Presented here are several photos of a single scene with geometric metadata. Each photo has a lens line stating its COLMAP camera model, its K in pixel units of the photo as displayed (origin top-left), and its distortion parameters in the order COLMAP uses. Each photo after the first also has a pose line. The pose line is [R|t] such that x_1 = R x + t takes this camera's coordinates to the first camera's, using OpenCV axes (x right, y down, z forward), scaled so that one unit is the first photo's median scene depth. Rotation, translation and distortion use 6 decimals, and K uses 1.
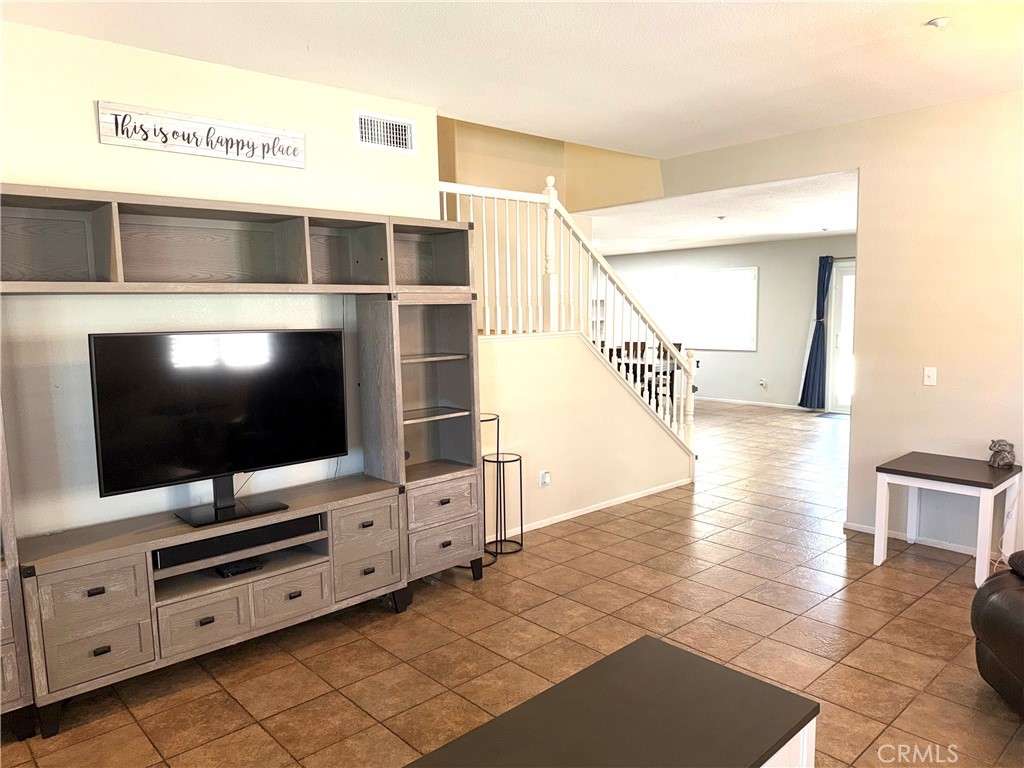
lens RADIAL K [[729.5, 0, 517.4], [0, 729.5, 392.8], [0, 0, 1]] dist [0.022374, -0.024399]
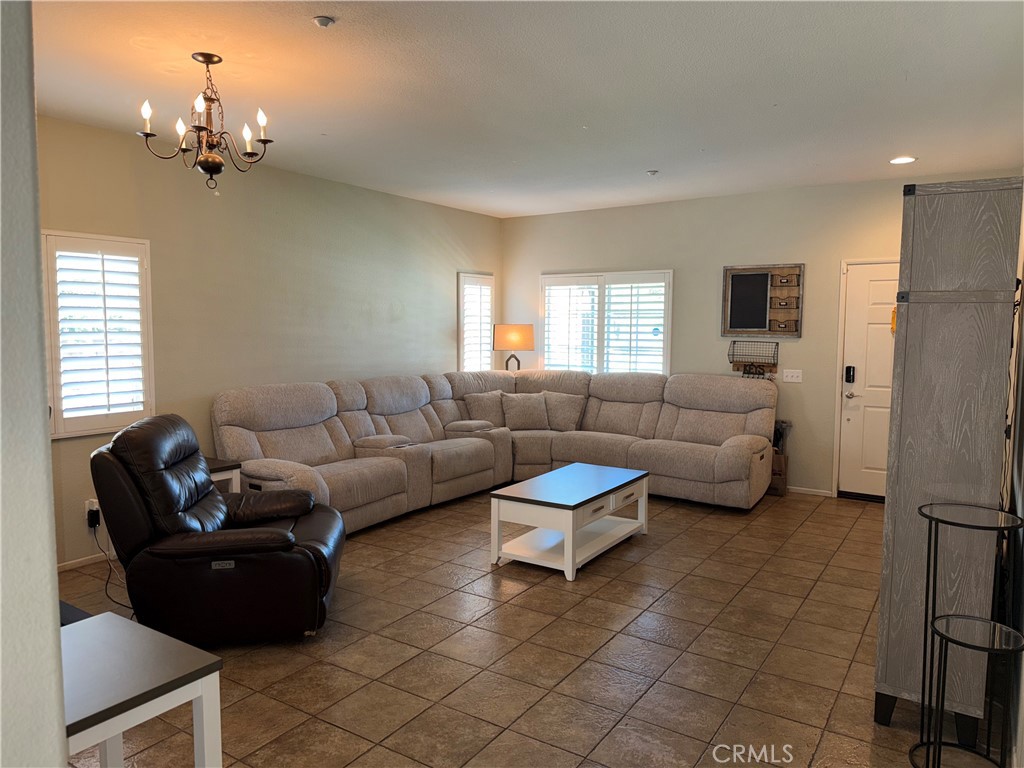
lens RADIAL K [[729.5, 0, 513.5], [0, 729.5, 383.5], [0, 0, 1]] dist [0.022374, -0.024399]
pose [[-0.969564, 0.032524, -0.242668, 0.476060], [-0.019564, 0.977677, 0.209199, -0.205006], [0.244054, 0.207579, -0.947285, 1.671462]]
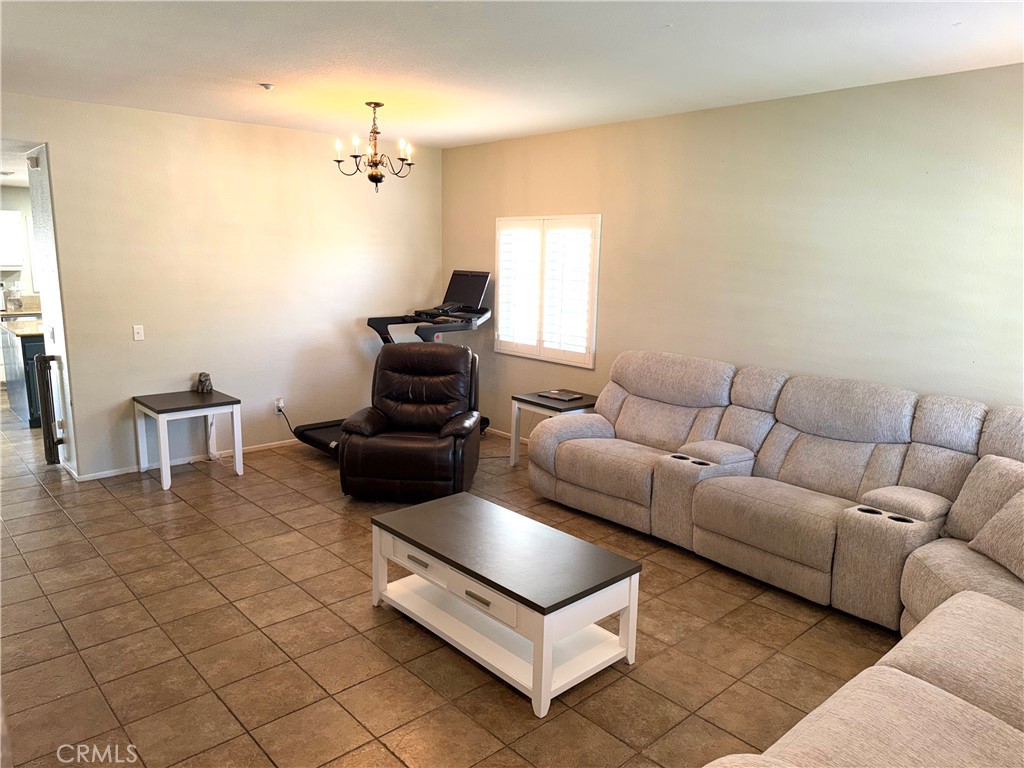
lens RADIAL K [[729.5, 0, 517.1], [0, 729.5, 384.8], [0, 0, 1]] dist [0.022374, -0.024399]
pose [[0.009752, -0.174808, 0.984554, -0.793755], [0.105073, 0.979329, 0.172840, -0.100469], [-0.994417, 0.101764, 0.027918, 0.421811]]
